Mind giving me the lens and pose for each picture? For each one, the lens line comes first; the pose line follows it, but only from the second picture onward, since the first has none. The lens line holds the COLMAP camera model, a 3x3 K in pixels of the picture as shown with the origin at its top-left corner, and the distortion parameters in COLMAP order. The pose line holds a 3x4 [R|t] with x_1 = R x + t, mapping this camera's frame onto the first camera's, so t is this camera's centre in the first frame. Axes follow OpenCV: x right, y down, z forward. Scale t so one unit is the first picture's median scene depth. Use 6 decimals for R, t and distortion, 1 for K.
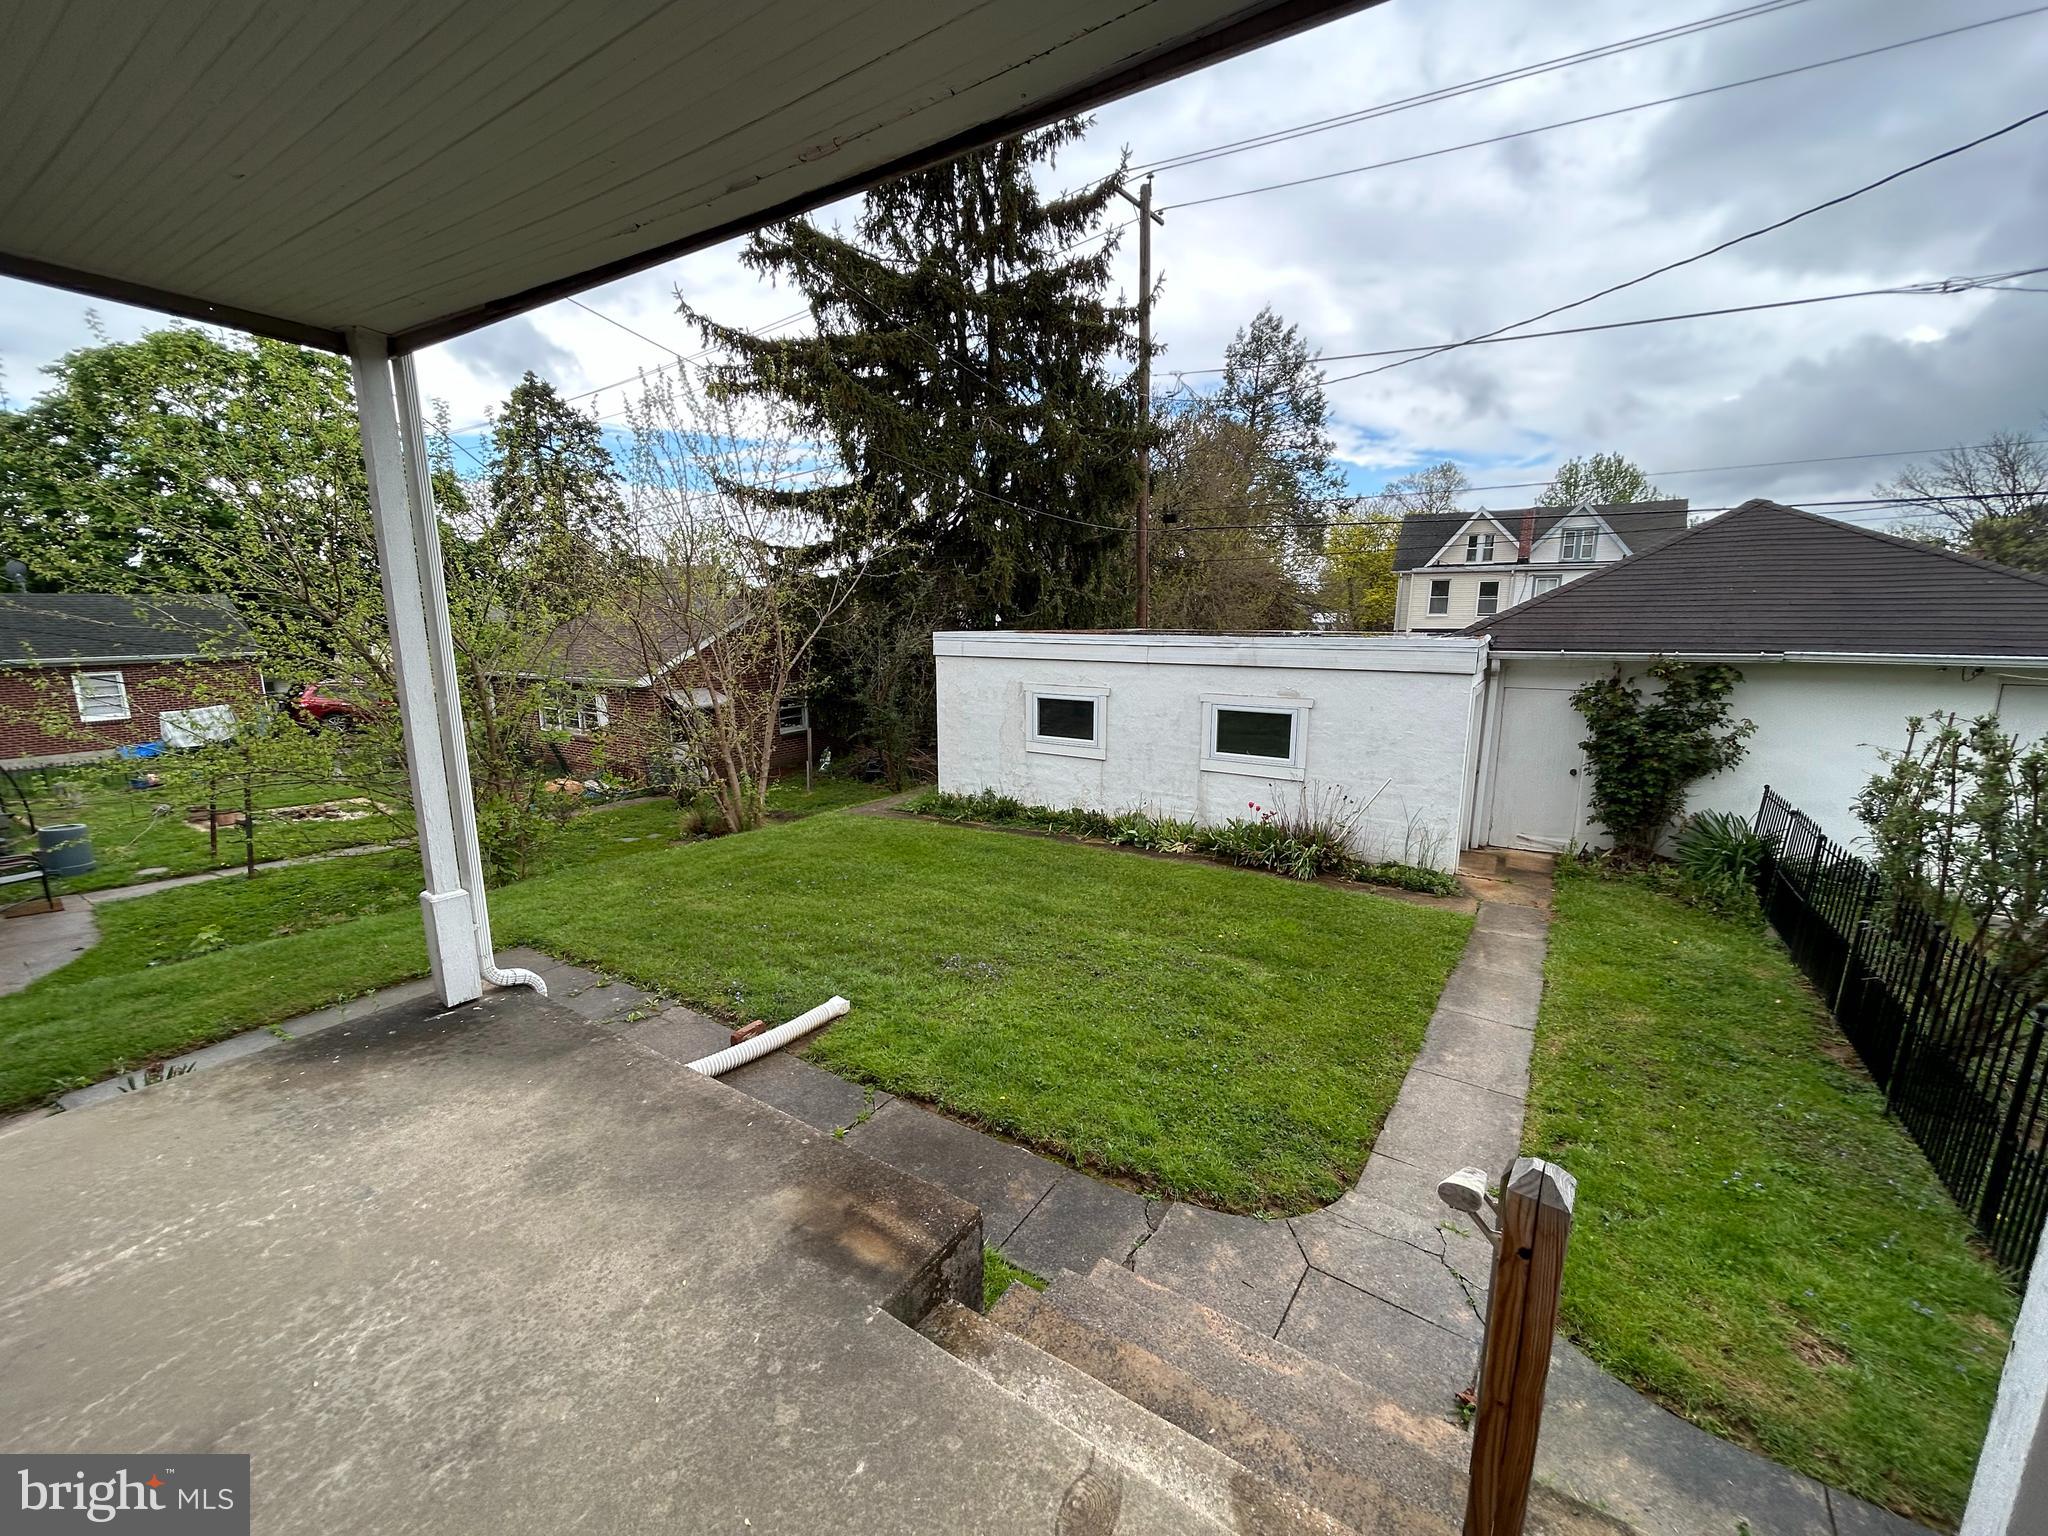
lens RADIAL K [[825.8, 0, 1022.9], [0, 825.8, 766.3], [0, 0, 1]] dist [-0.000283, 0.000239]
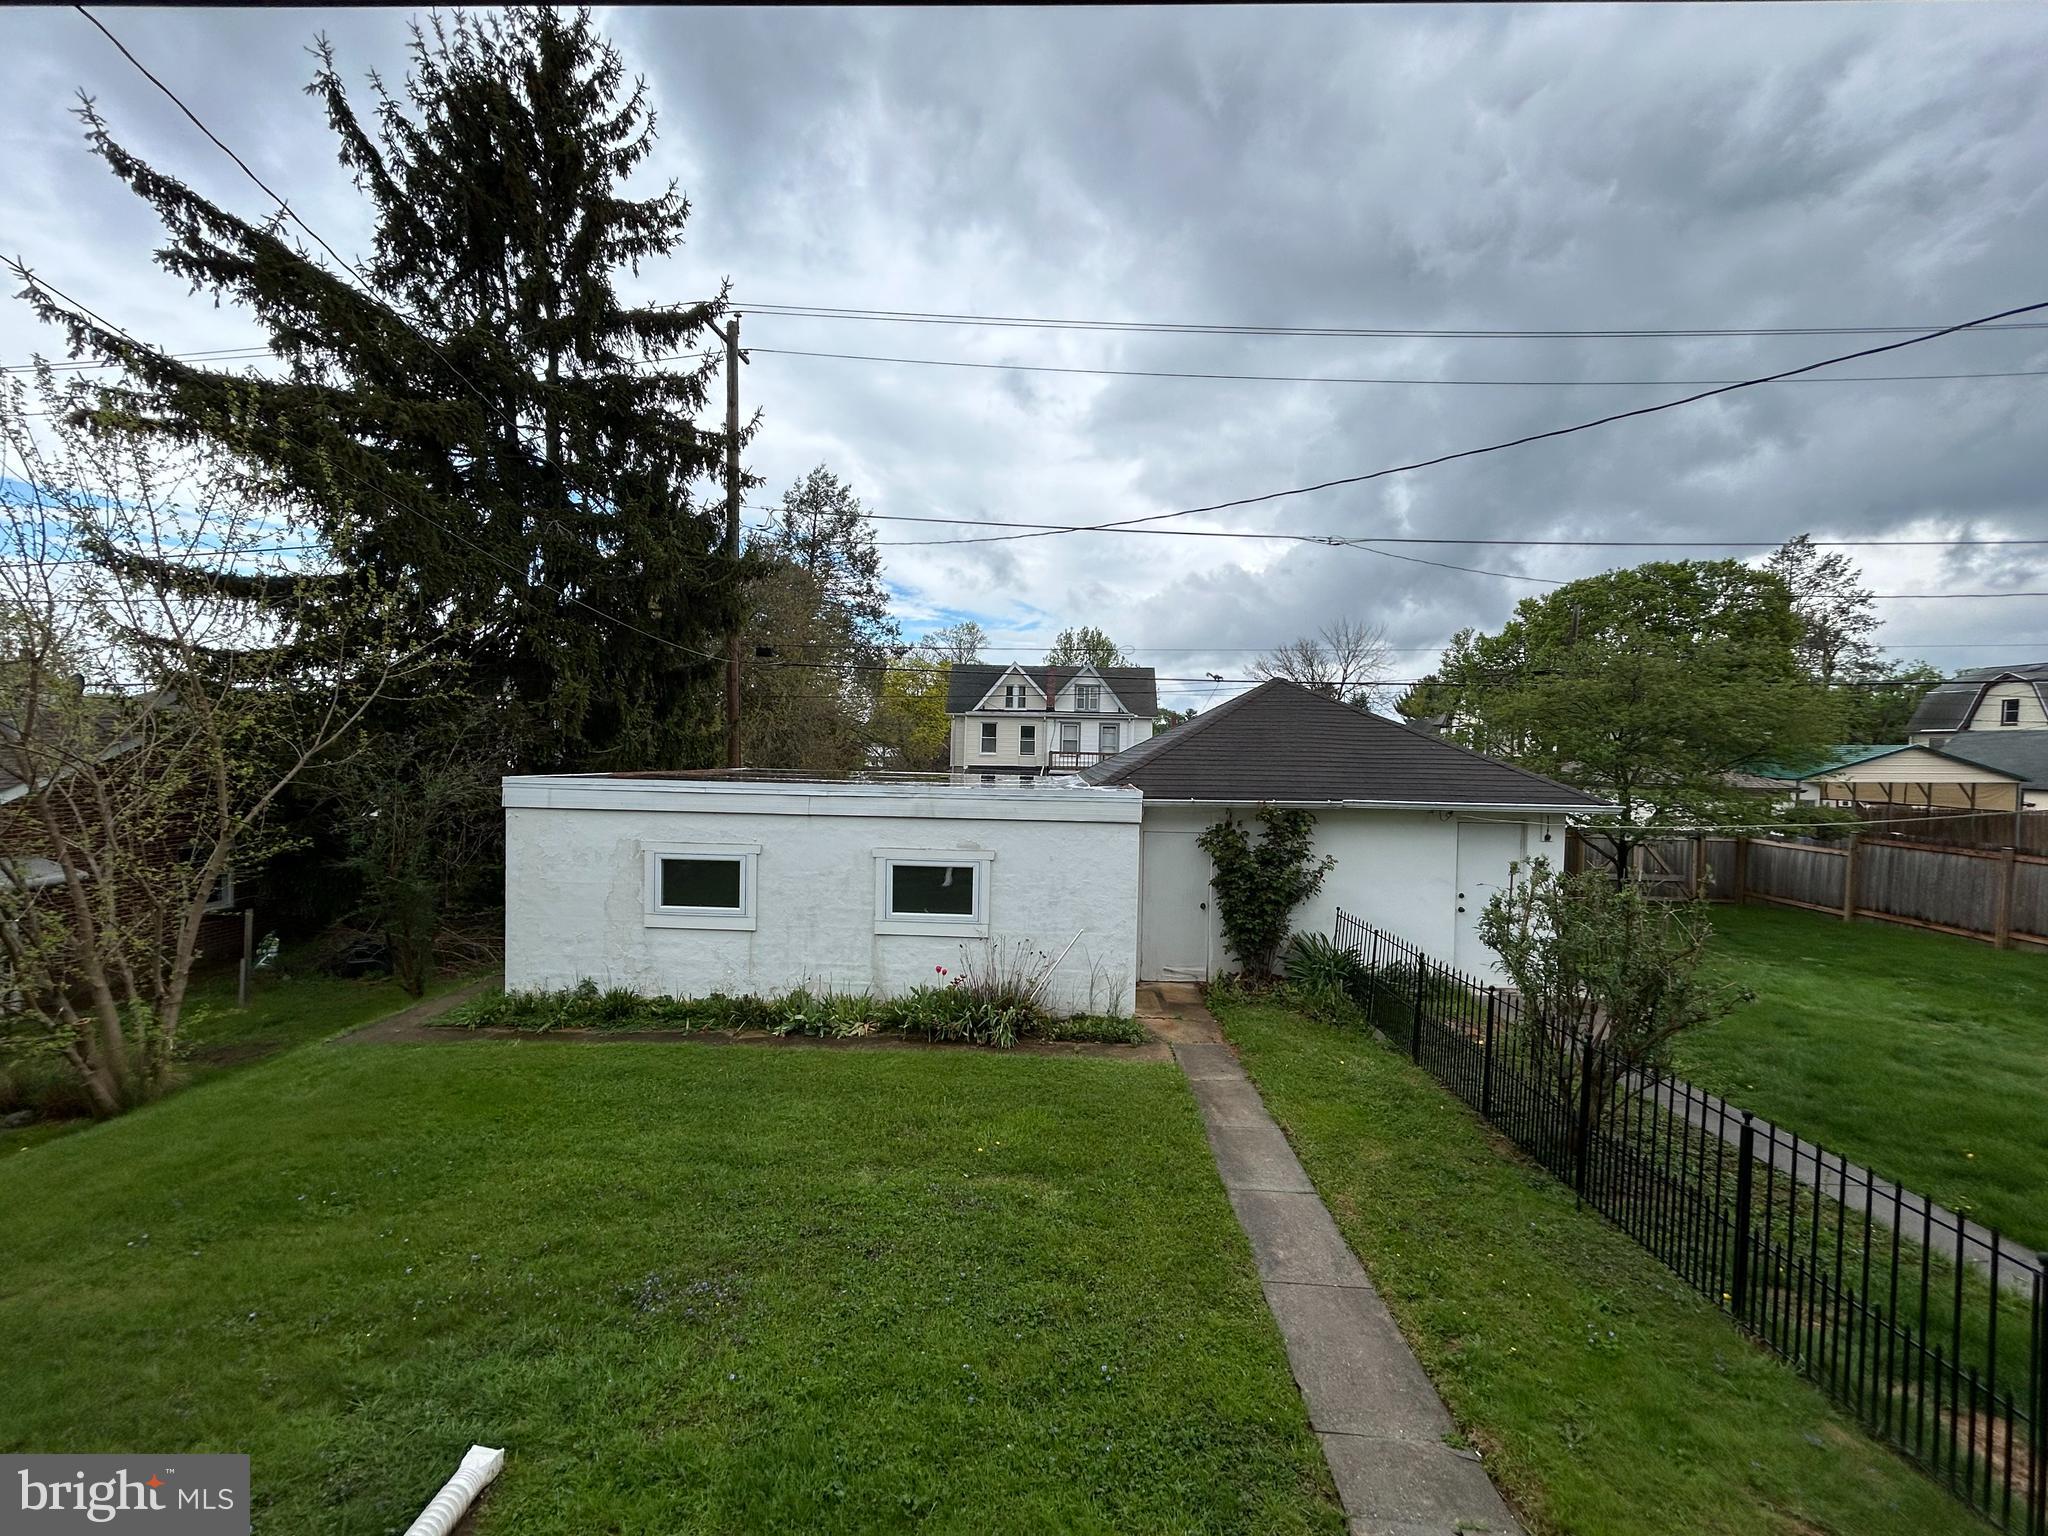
lens RADIAL K [[825.8, 0, 1021.3], [0, 825.8, 767.0], [0, 0, 1]] dist [-0.000283, 0.000239]
pose [[0.859602, 0.006549, 0.510923, -0.105526], [0.073153, 0.988040, -0.135740, -0.041474], [-0.505701, 0.154058, 0.848842, 0.140302]]
